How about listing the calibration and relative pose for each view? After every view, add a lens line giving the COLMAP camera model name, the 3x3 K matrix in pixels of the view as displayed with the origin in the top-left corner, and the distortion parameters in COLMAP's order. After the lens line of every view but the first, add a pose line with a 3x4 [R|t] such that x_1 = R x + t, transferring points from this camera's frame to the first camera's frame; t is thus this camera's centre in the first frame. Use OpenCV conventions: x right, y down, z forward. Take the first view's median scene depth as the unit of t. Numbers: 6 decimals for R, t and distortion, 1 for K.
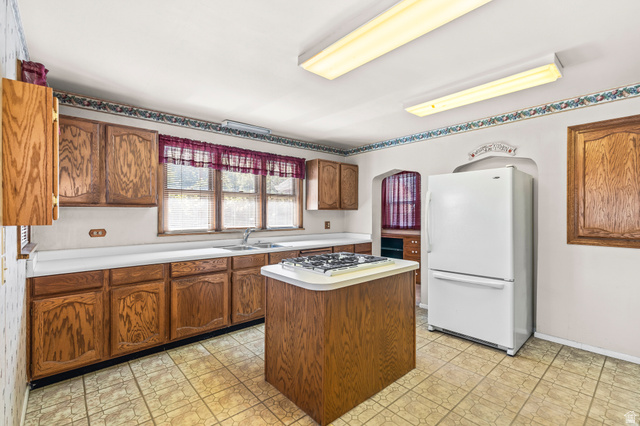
lens RADIAL K [[296.8, 0, 325.7], [0, 296.8, 211.7], [0, 0, 1]] dist [0.003902, -0.001489]
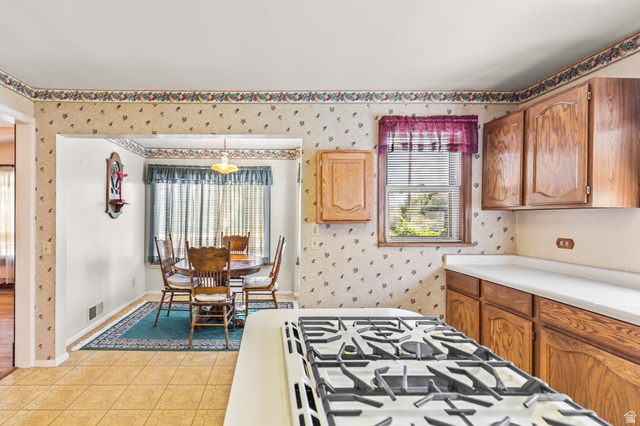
lens RADIAL K [[296.8, 0, 273.3], [0, 296.8, 217.4], [0, 0, 1]] dist [0.003902, -0.001489]
pose [[-0.669956, 0.004392, -0.742387, 0.290620], [0.003750, 0.999990, 0.002531, 0.000292], [0.742391, -0.001088, -0.669966, 0.913025]]
